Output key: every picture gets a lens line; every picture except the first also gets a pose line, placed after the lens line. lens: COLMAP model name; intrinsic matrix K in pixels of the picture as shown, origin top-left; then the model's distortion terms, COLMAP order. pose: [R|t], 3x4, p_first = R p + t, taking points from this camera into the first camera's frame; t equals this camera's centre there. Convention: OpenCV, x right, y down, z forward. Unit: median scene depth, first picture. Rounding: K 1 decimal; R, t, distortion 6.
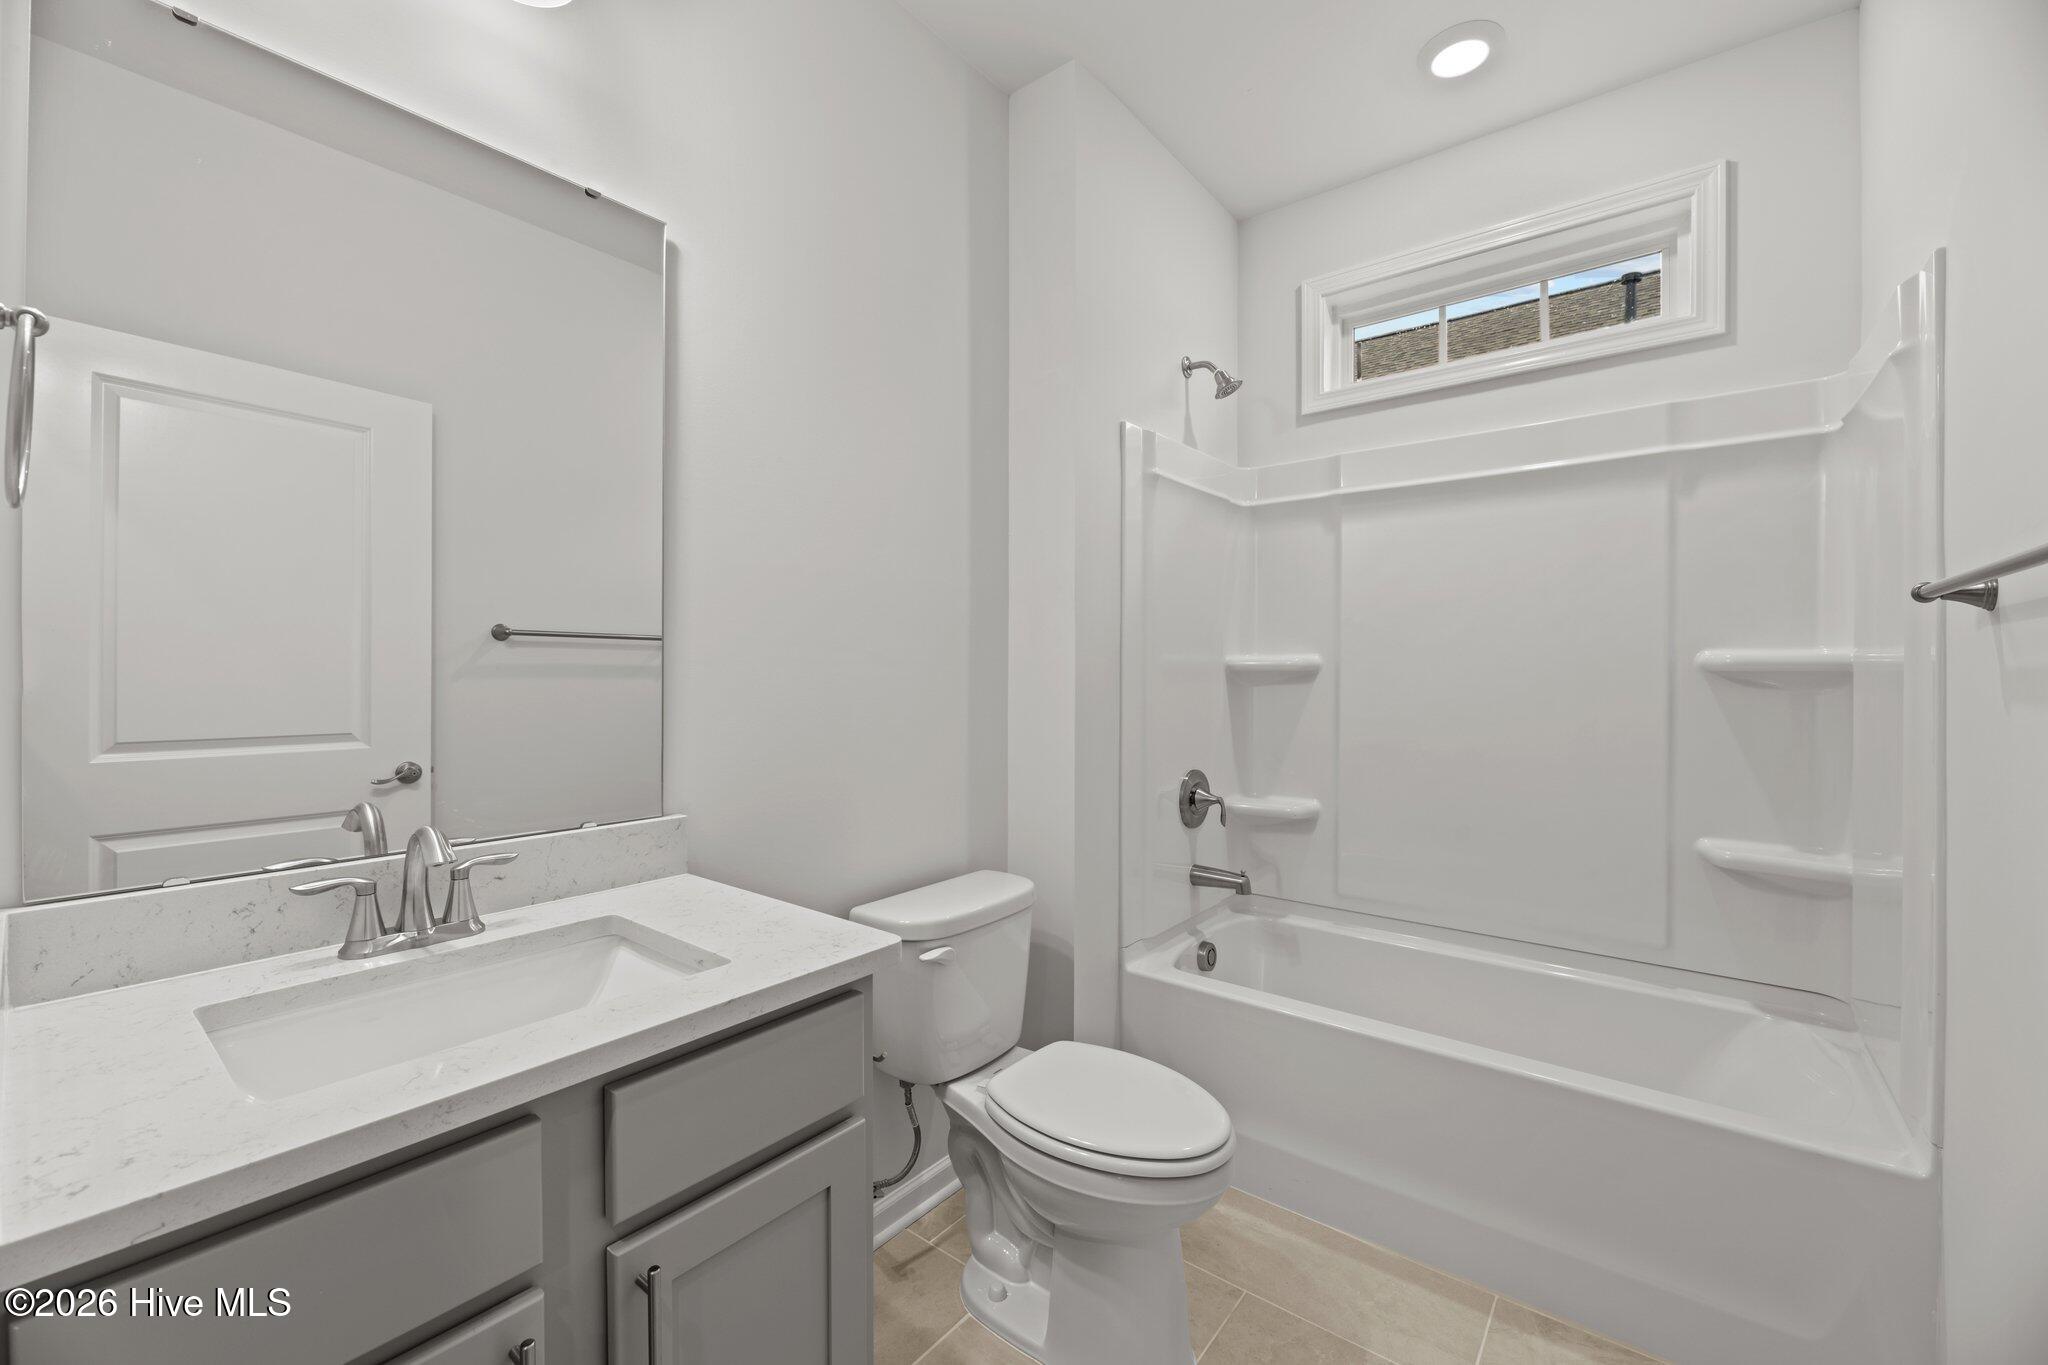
lens RADIAL K [[814.5, 0, 1017.0], [0, 814.5, 664.3], [0, 0, 1]] dist [-0.000231, -0.004363]
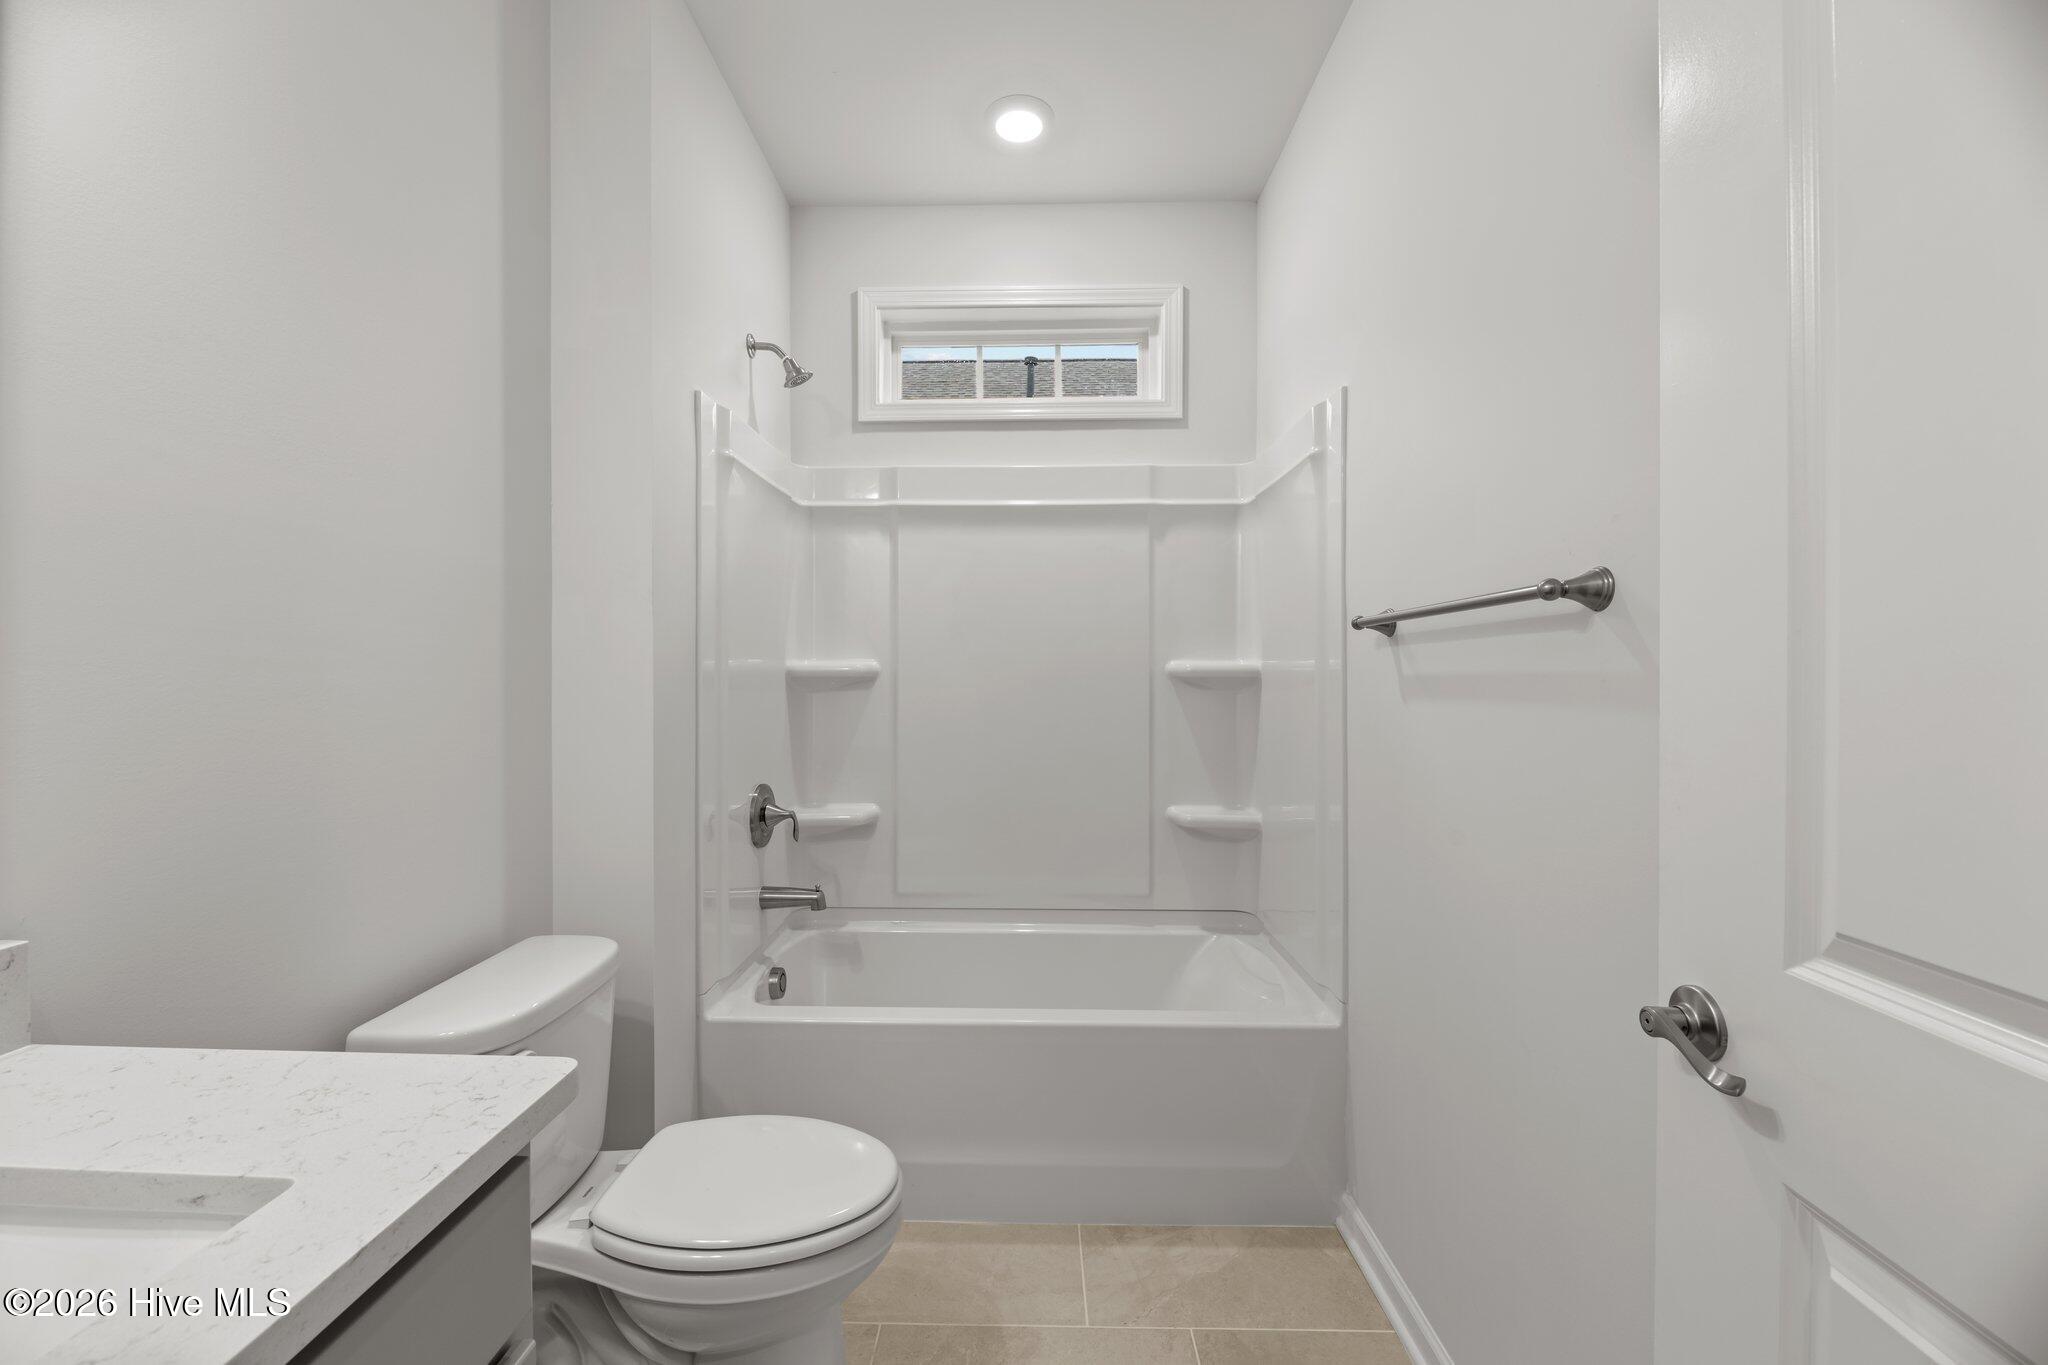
lens RADIAL K [[817.6, 0, 1029.7], [0, 817.6, 674.0], [0, 0, 1]] dist [0.002103, -0.003479]
pose [[0.799956, 0.001585, 0.600056, -0.108031], [-0.004440, 0.999985, 0.003278, 0.000345], [-0.600042, -0.005286, 0.799951, 0.085999]]
